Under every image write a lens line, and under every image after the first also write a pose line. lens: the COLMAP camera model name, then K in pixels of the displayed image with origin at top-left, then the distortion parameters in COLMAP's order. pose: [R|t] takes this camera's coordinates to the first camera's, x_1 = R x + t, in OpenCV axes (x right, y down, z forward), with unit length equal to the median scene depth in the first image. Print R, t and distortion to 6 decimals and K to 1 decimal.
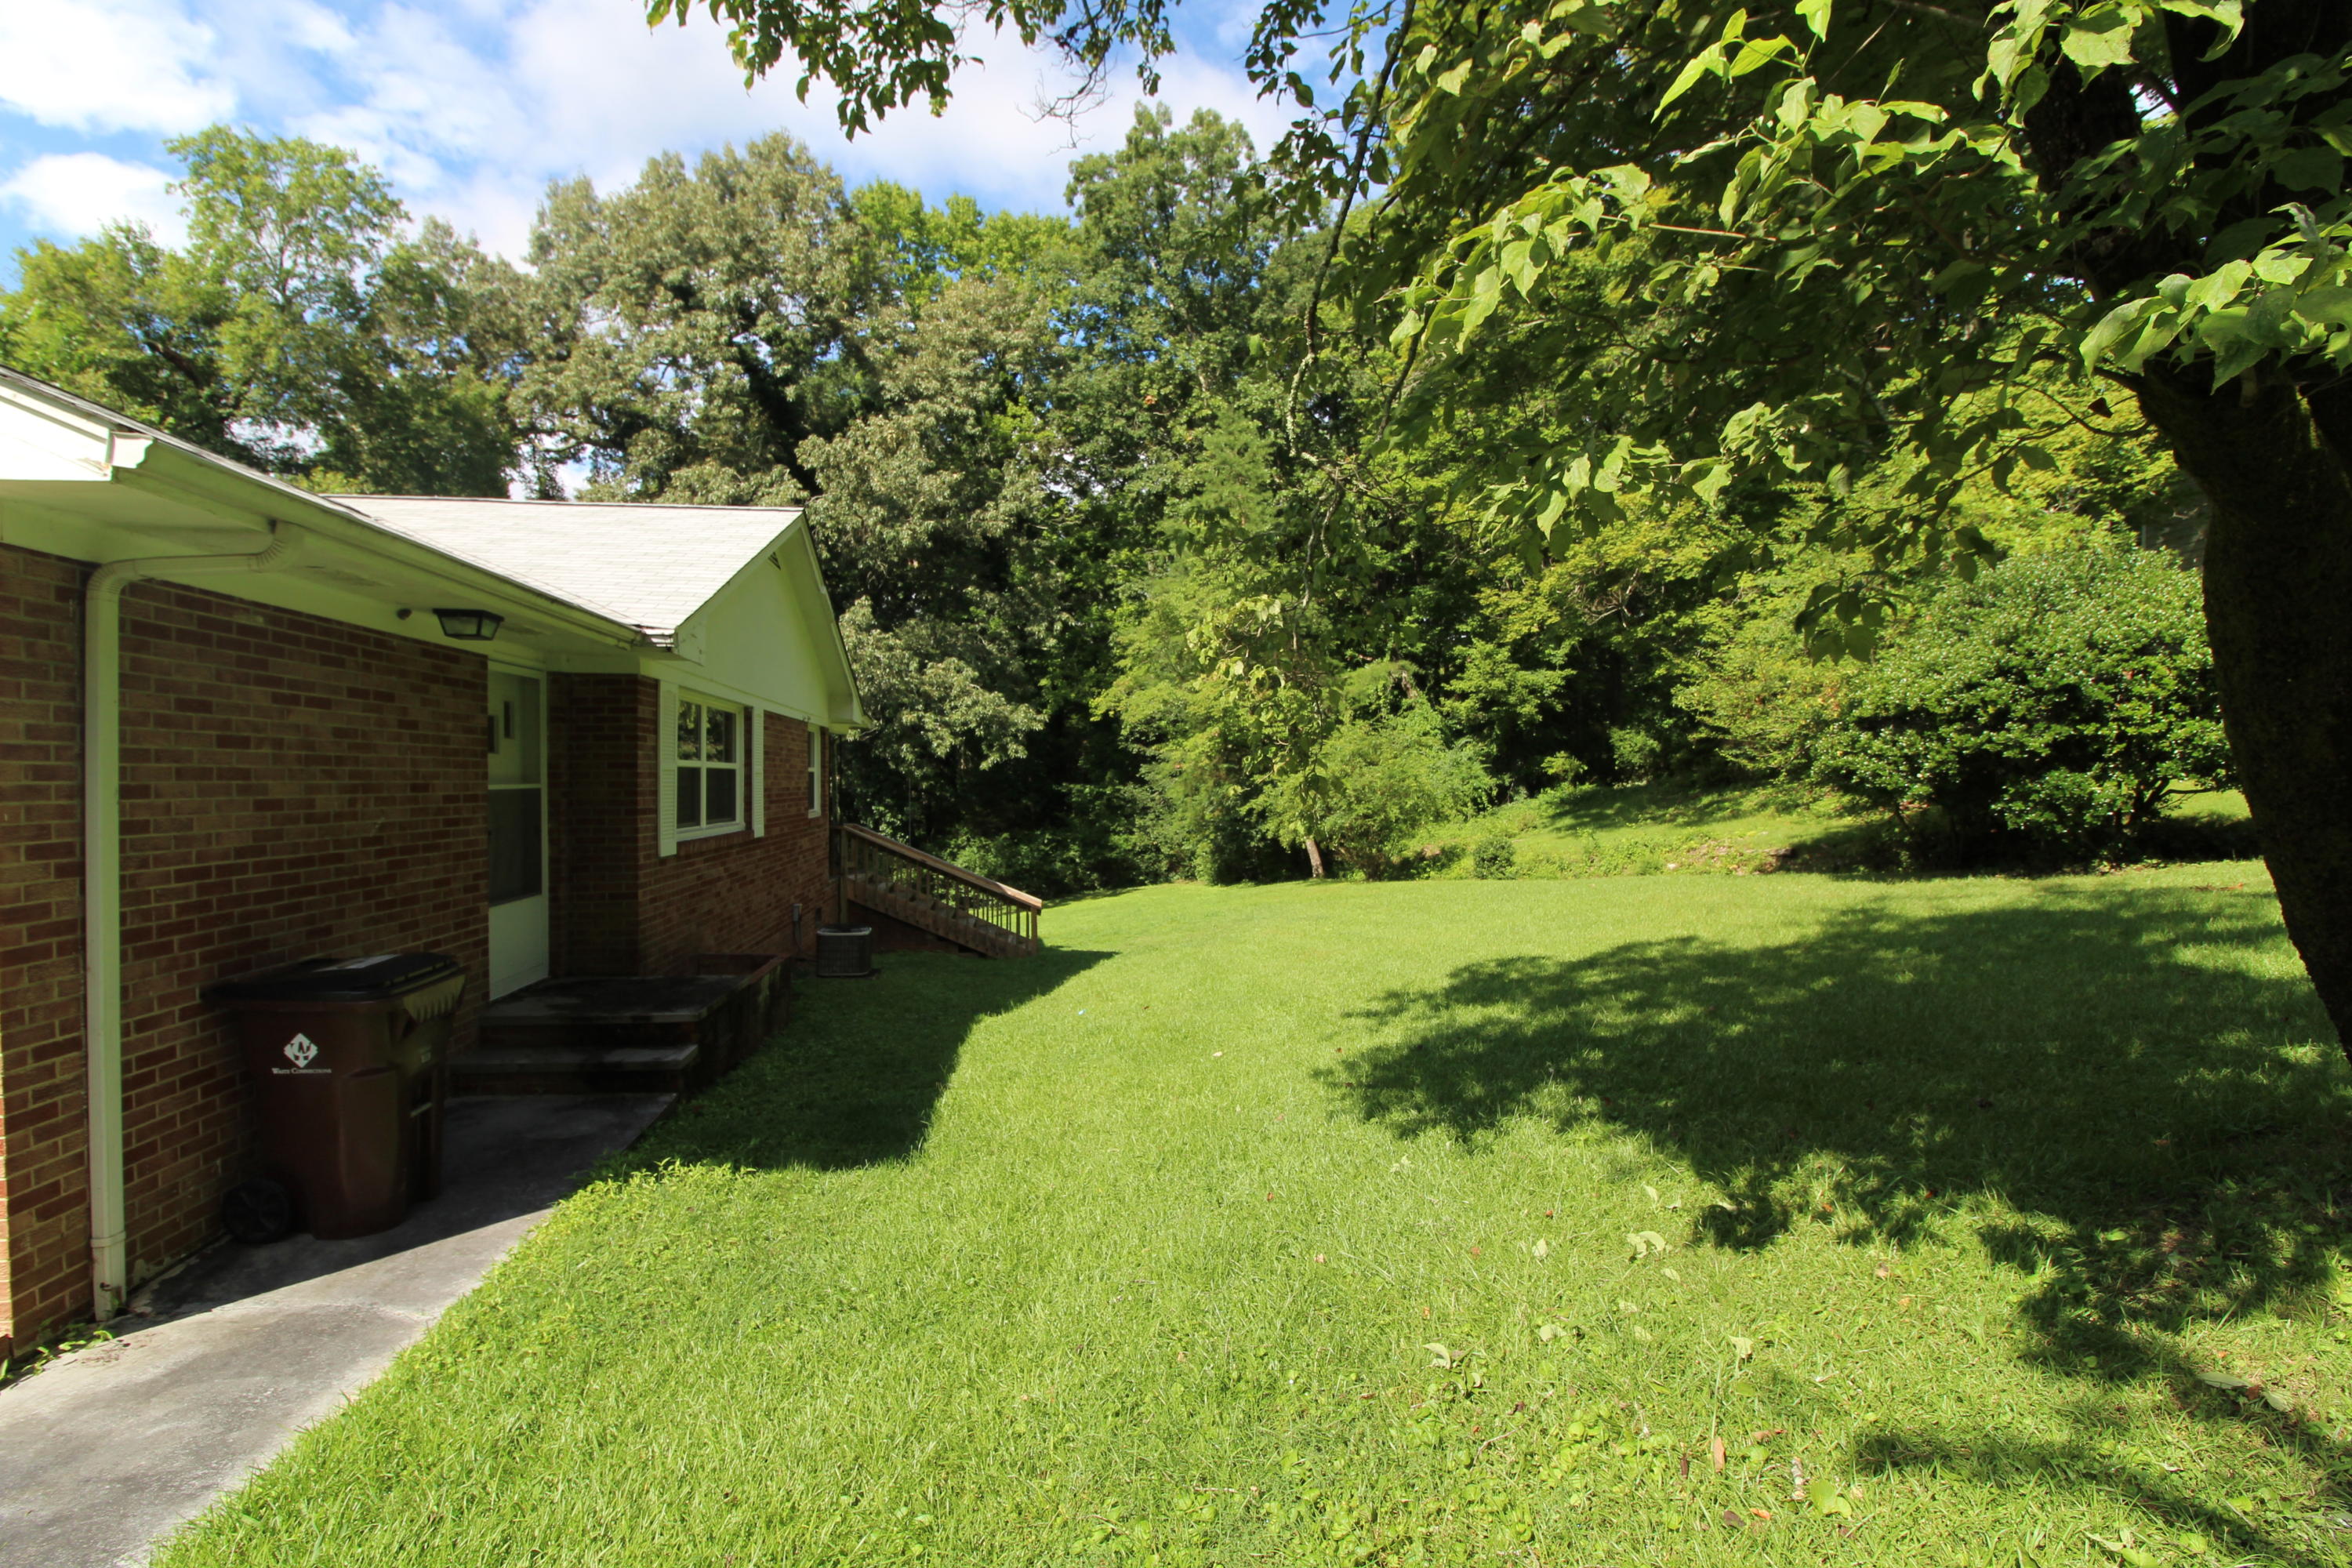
lens RADIAL K [[1089.0, 0, 1163.5], [0, 1089.0, 791.5], [0, 0, 1]] dist [0.002432, -0.013526]
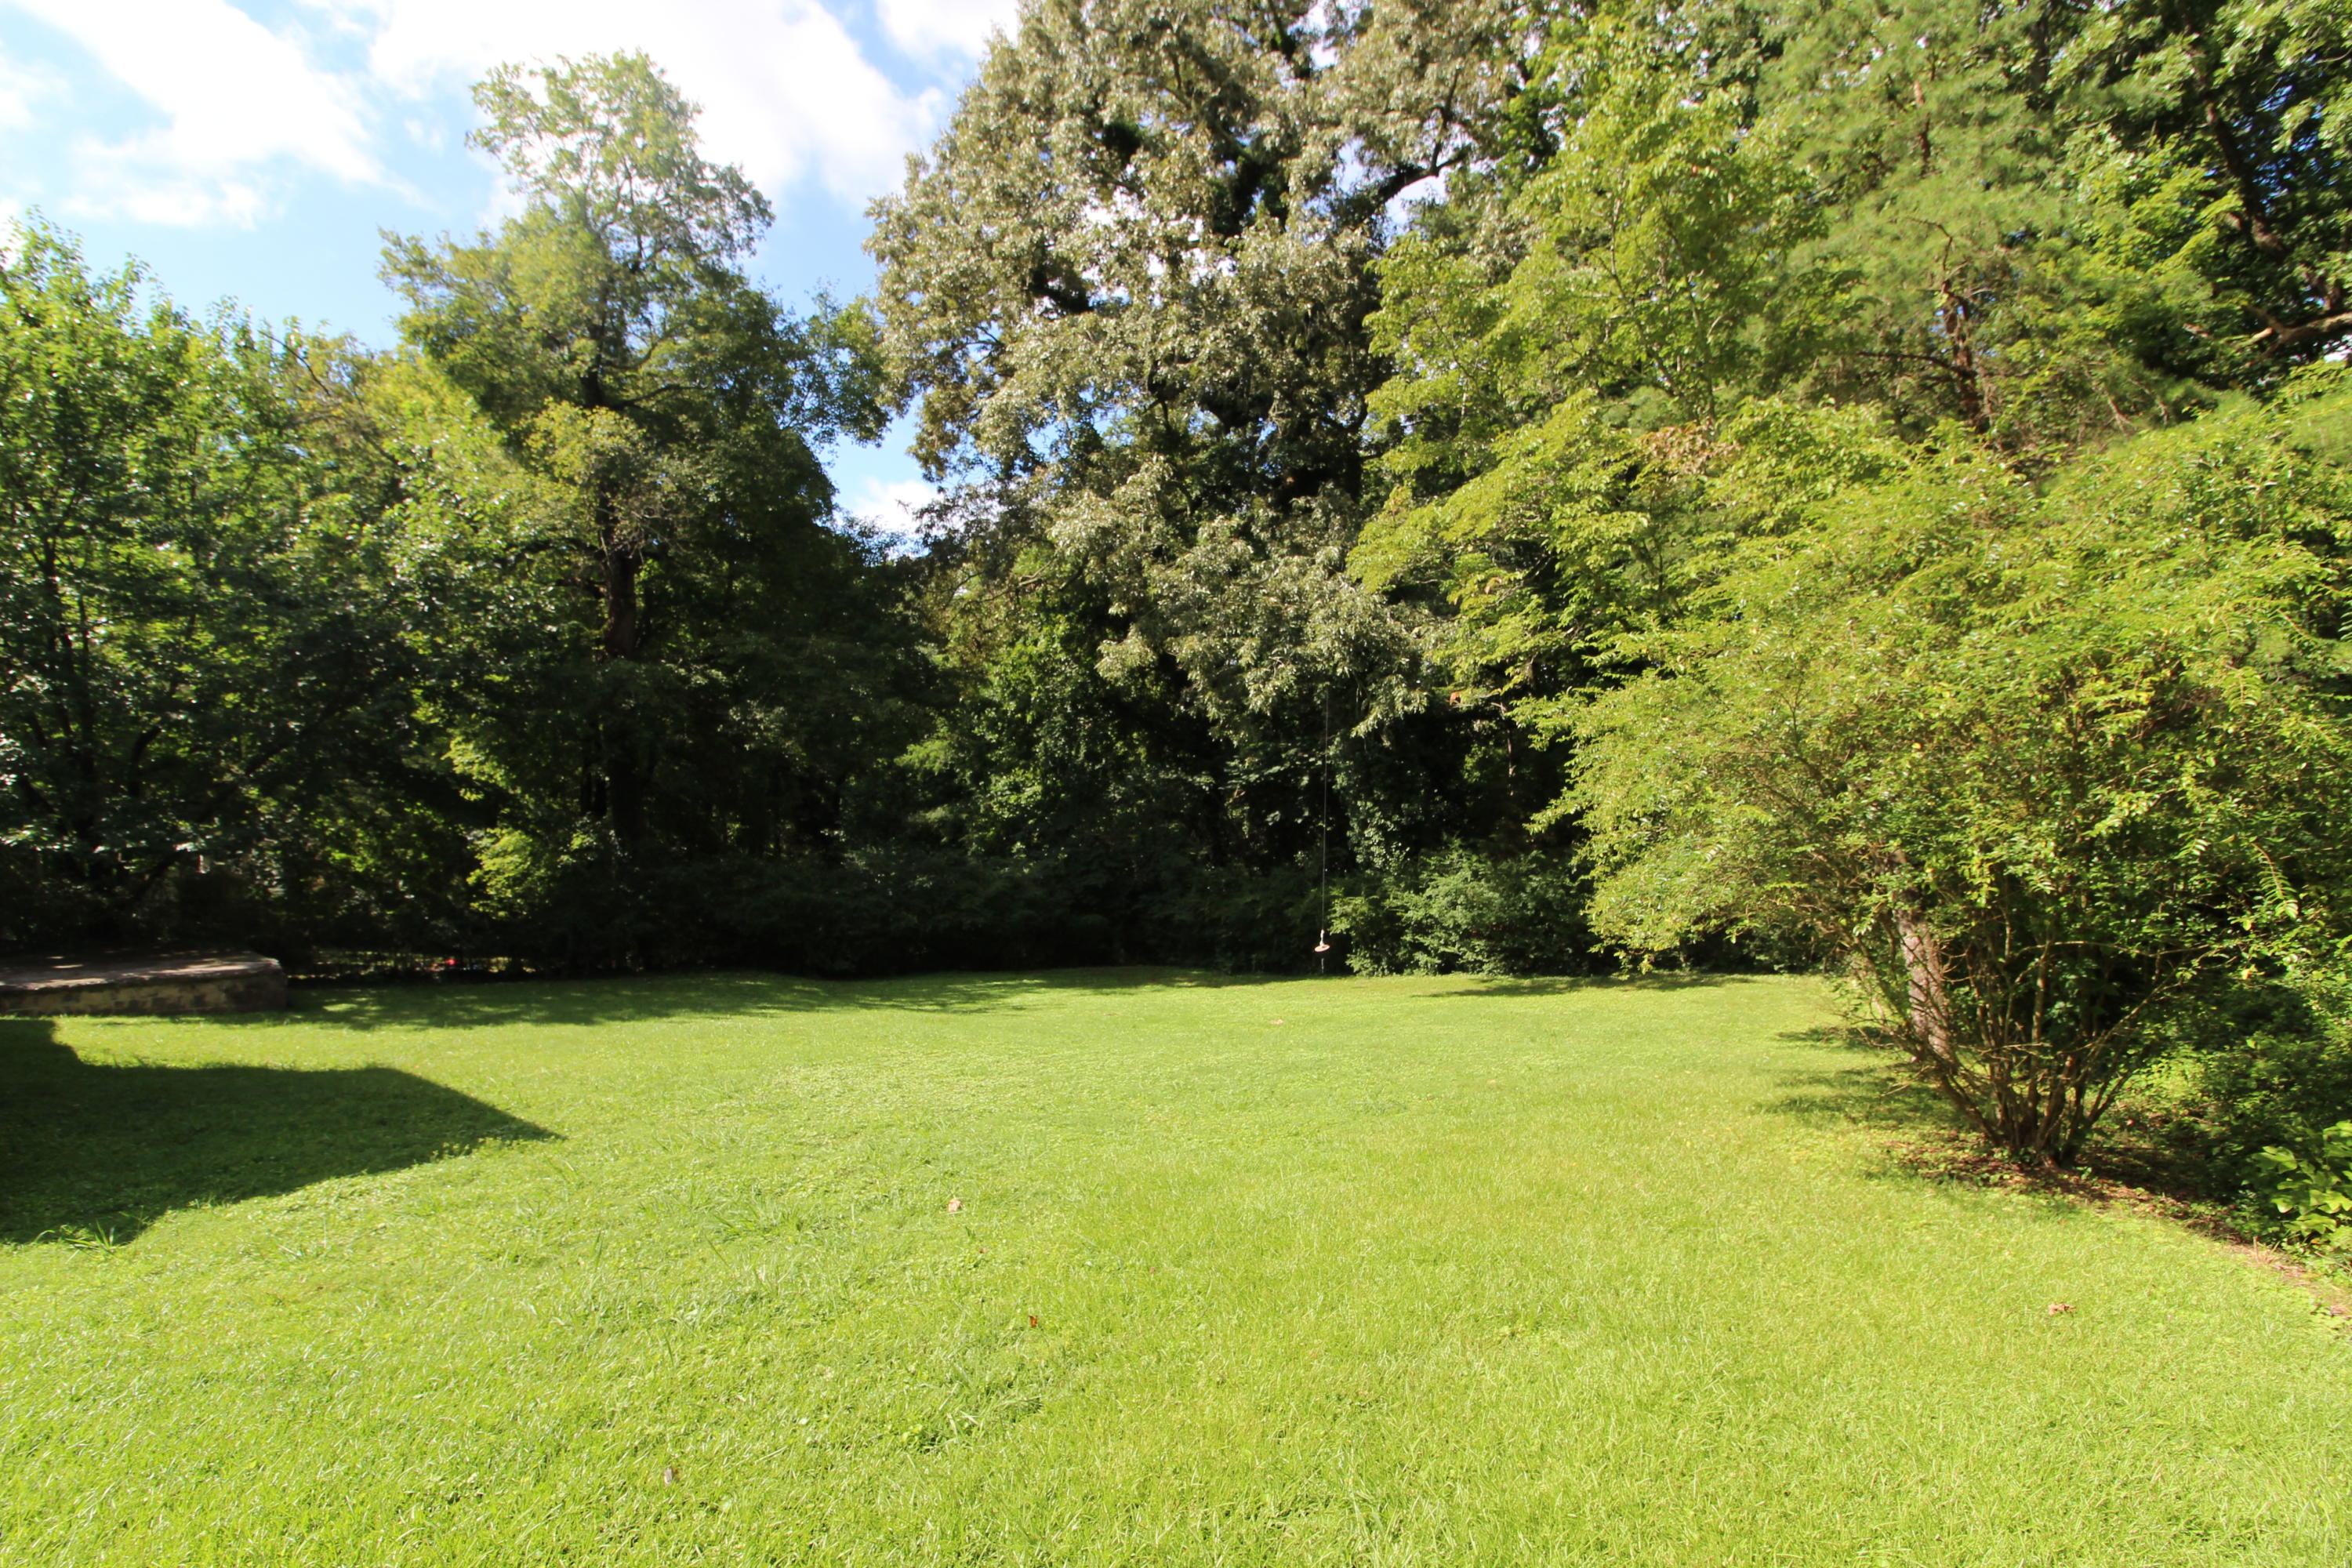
lens RADIAL K [[1089.0, 0, 1168.8], [0, 1089.0, 802.9], [0, 0, 1]] dist [0.002432, -0.013526]
pose [[0.695643, 0.027181, -0.717873, 0.181758], [-0.022471, 0.999618, 0.016074, 0.008547], [0.718036, 0.004950, 0.695988, 0.575984]]
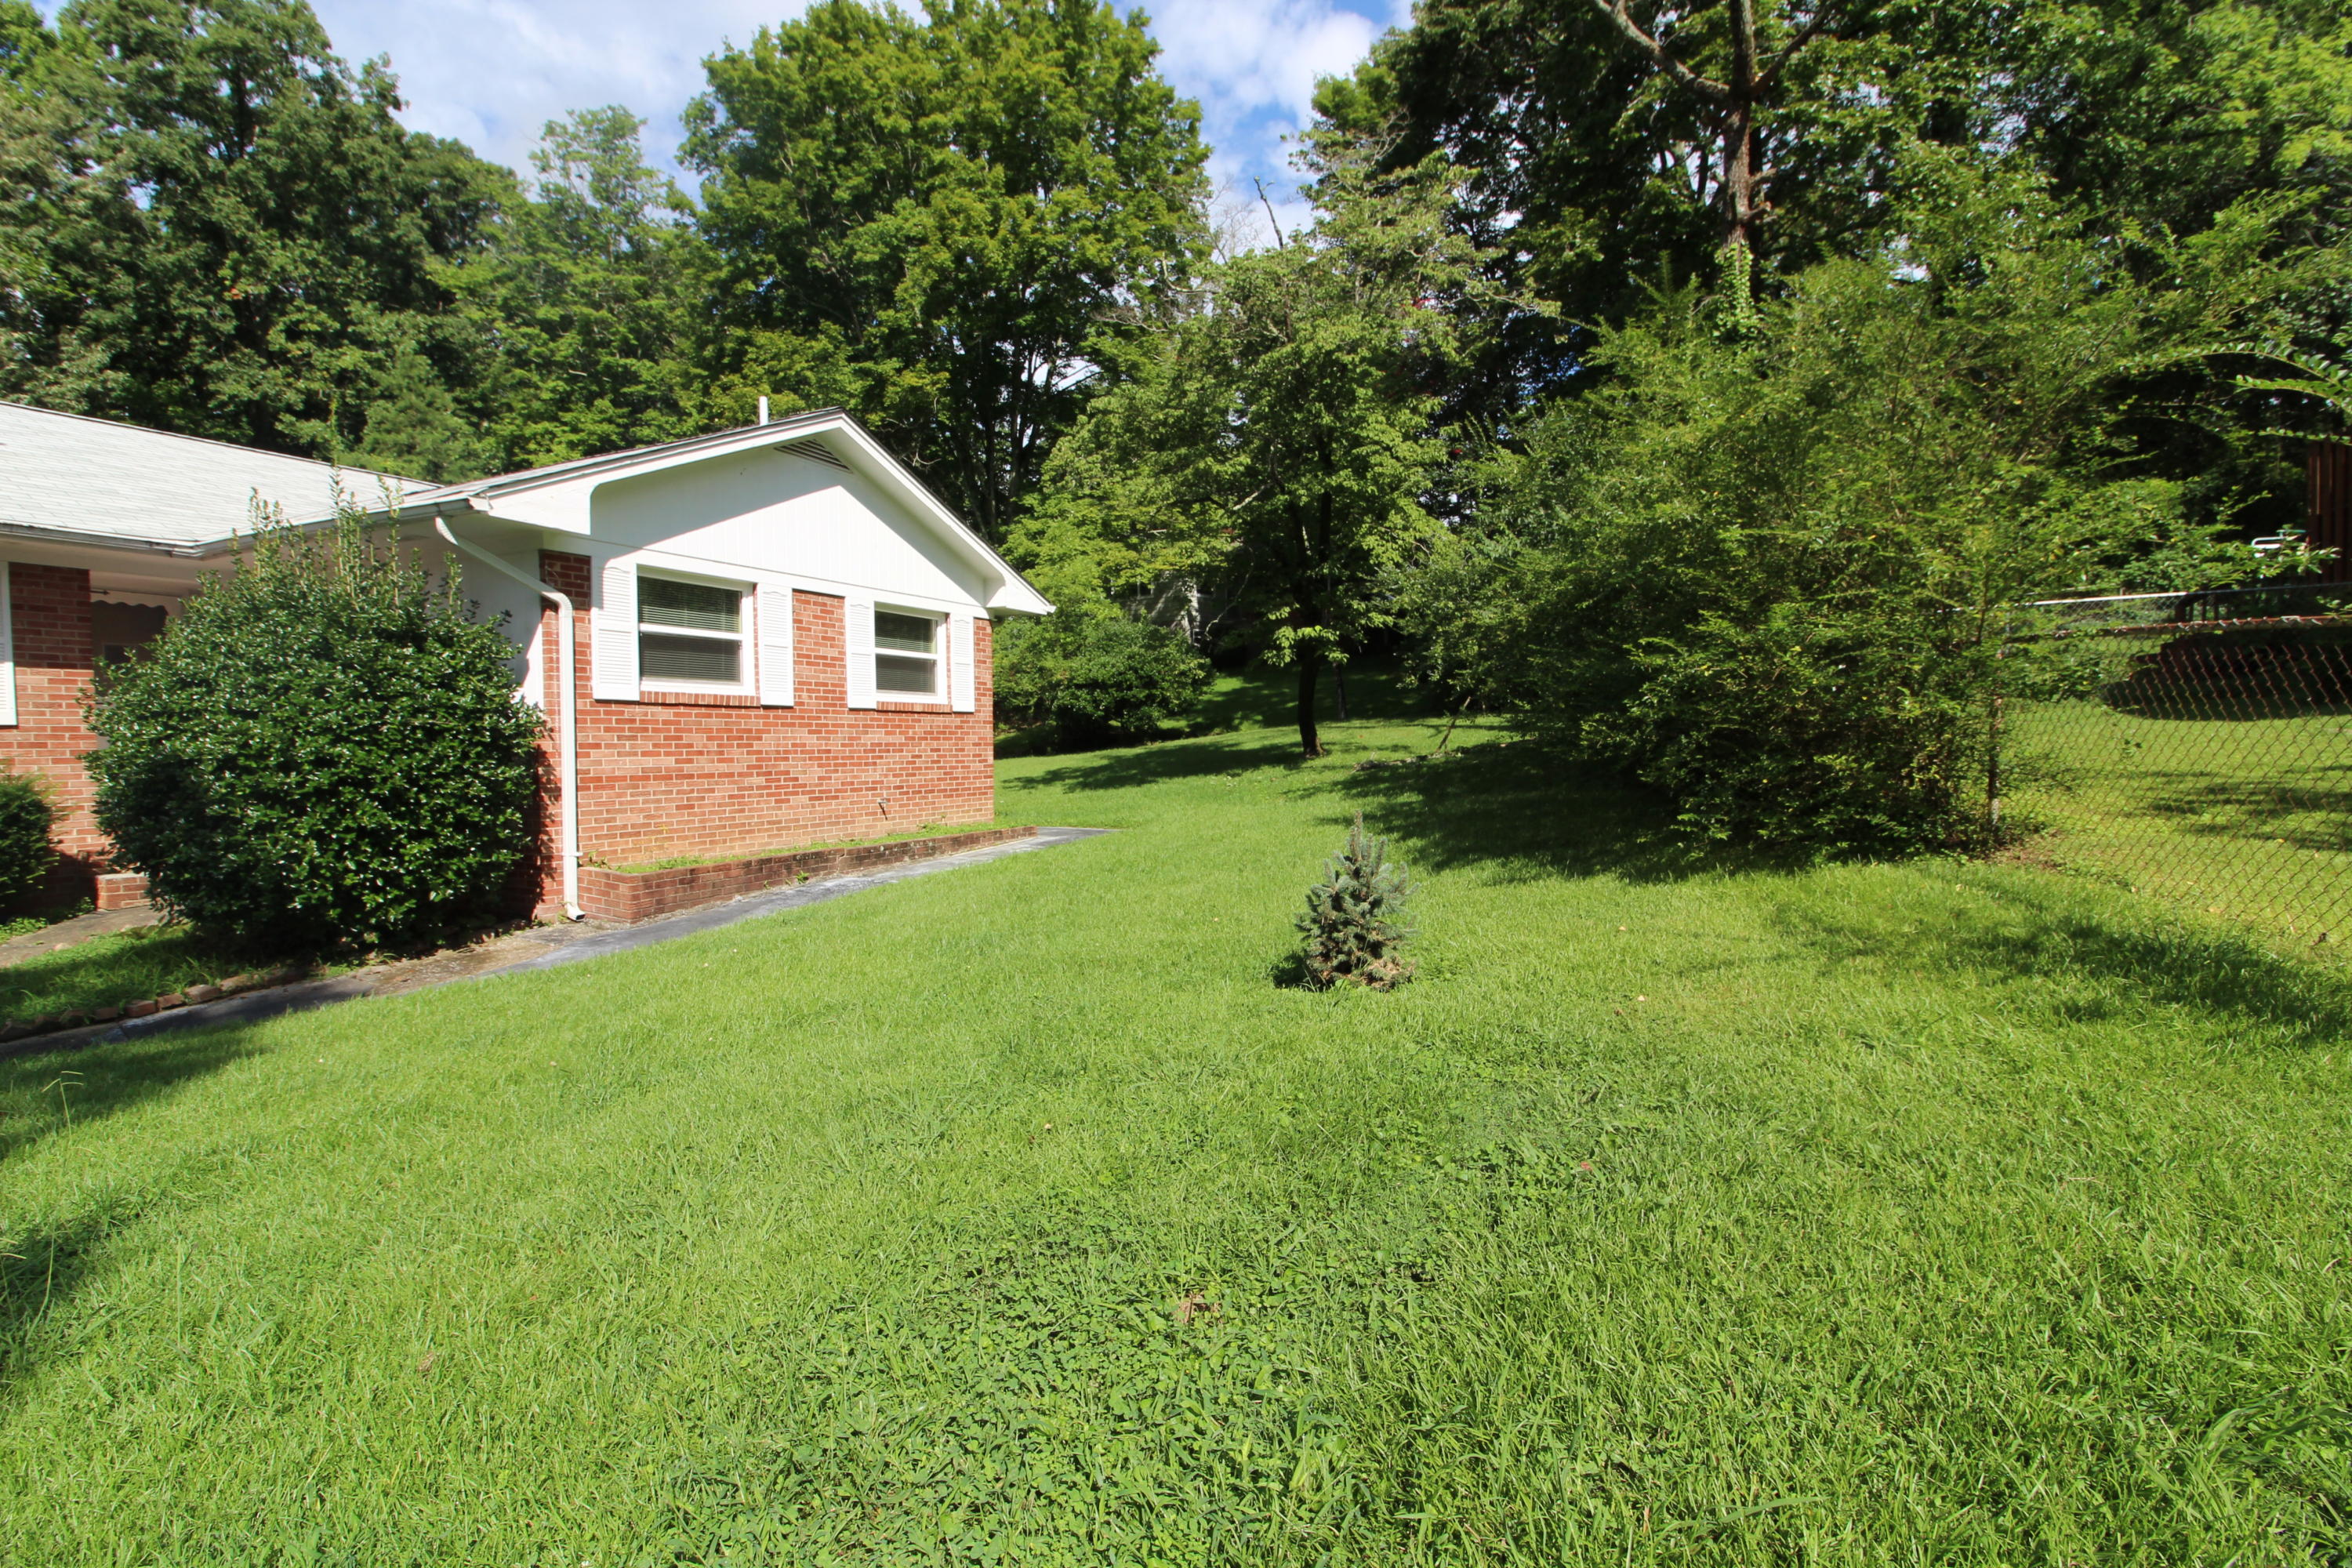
lens RADIAL K [[1089.0, 0, 1169.8], [0, 1089.0, 797.6], [0, 0, 1]] dist [0.002432, -0.013526]
pose [[0.567996, -0.045028, 0.821799, -0.418086], [0.009267, 0.998789, 0.048320, 0.023577], [-0.822979, -0.019830, 0.567725, -0.186604]]
